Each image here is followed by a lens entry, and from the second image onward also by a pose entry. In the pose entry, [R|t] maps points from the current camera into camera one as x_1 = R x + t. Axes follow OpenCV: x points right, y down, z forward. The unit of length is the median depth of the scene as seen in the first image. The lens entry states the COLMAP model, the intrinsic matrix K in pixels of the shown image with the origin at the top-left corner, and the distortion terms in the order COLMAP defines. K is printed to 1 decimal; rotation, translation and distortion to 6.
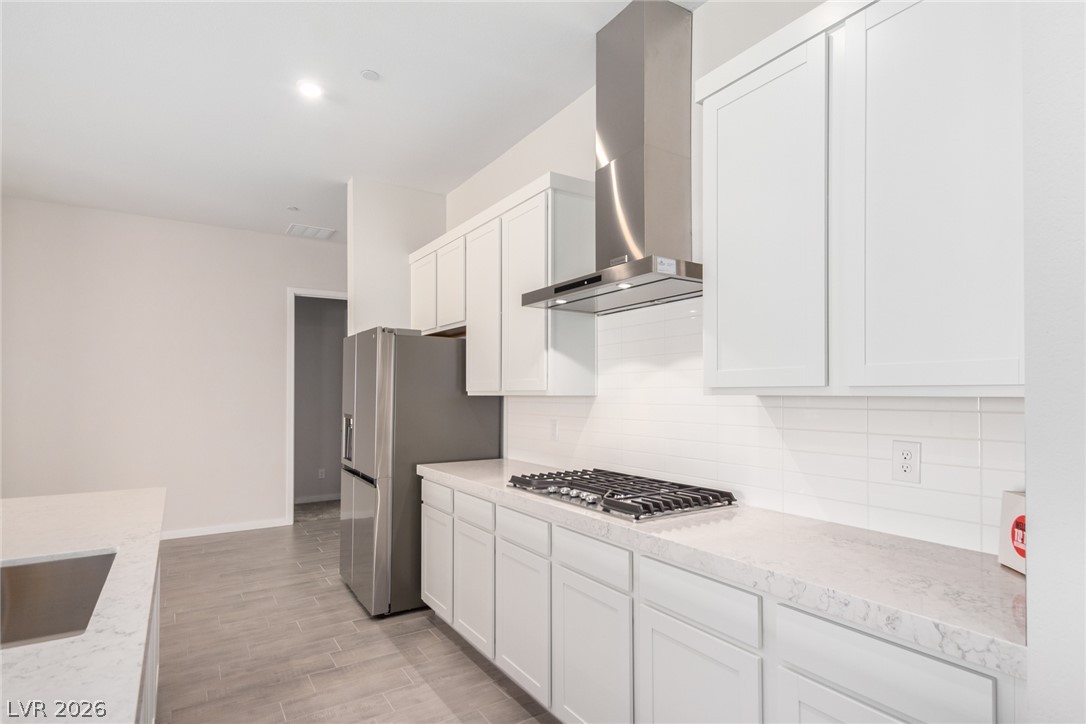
lens RADIAL K [[561.1, 0, 553.3], [0, 561.1, 392.9], [0, 0, 1]] dist [0.022899, -0.000207]
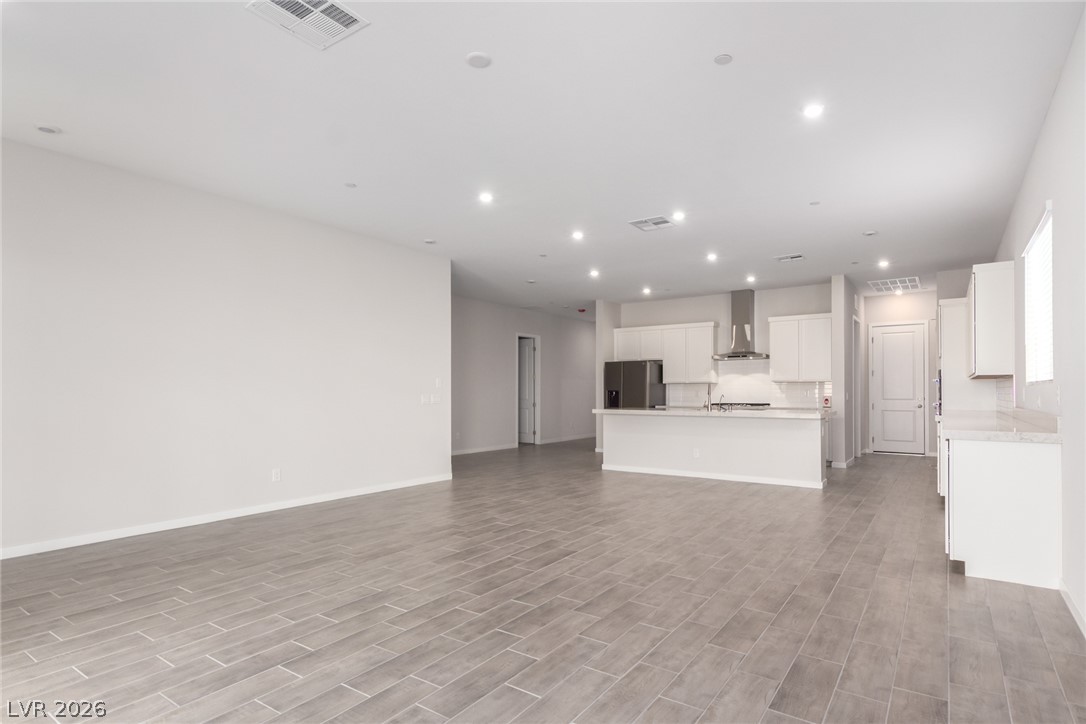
lens RADIAL K [[556.1, 0, 547.2], [0, 556.1, 386.8], [0, 0, 1]] dist [0.018650, -0.000636]
pose [[0.930166, 0.003155, 0.367126, -2.248932], [-0.000339, 0.999970, -0.007735, 0.057698], [-0.367140, 0.007070, 0.930139, -1.897977]]
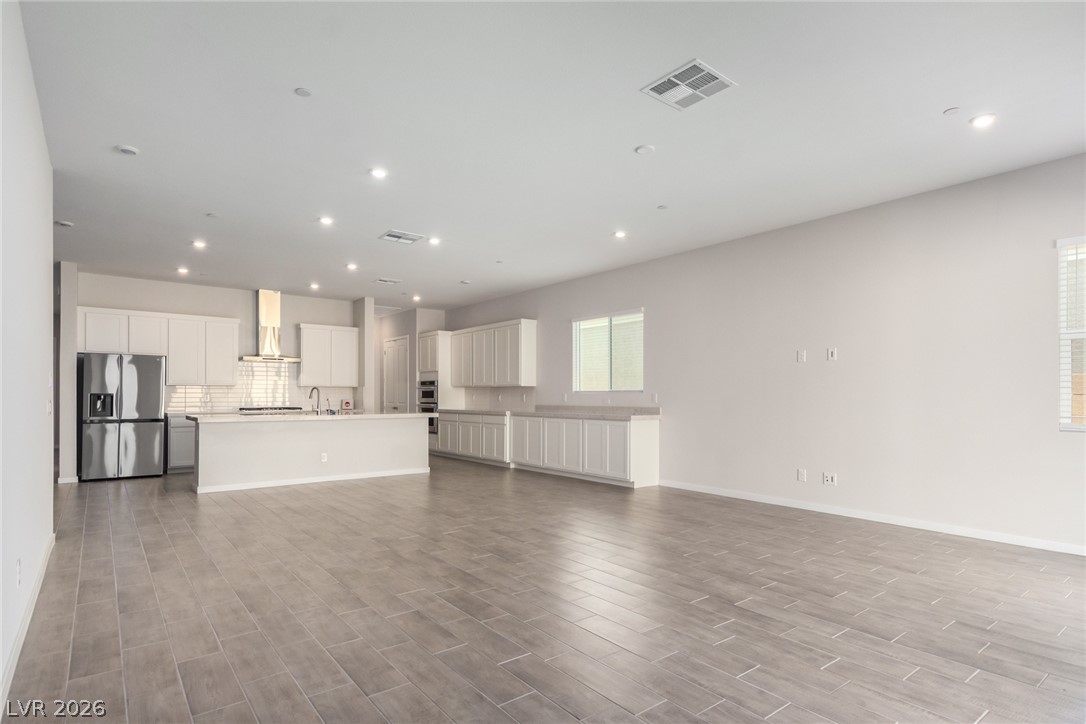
lens RADIAL K [[561.1, 0, 553.3], [0, 561.1, 392.9], [0, 0, 1]] dist [0.022899, -0.000207]
pose [[-0.068694, 0.006949, 0.997614, -3.337910], [-0.003129, 0.999969, -0.007181, 0.062725], [-0.997633, -0.003615, -0.068670, -0.603856]]
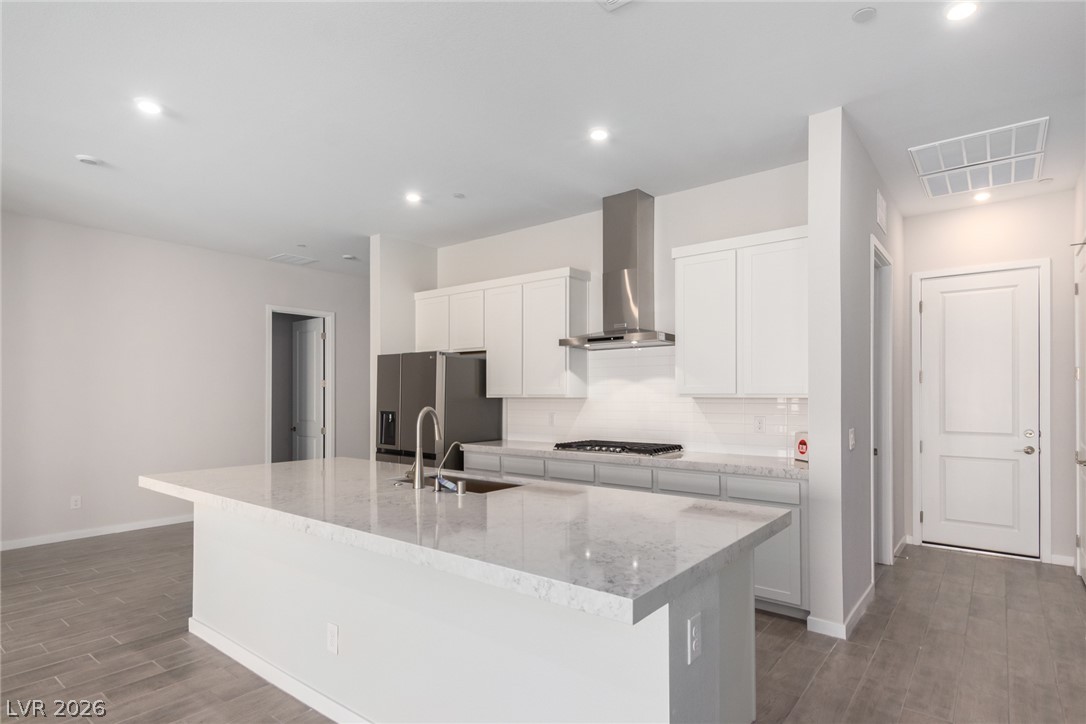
lens RADIAL K [[561.1, 0, 553.3], [0, 561.1, 392.9], [0, 0, 1]] dist [0.022899, -0.000207]
pose [[0.947047, 0.003801, 0.321072, -0.575445], [-0.001953, 0.999980, -0.006078, 0.001226], [-0.321088, 0.005129, 0.947035, -0.579348]]
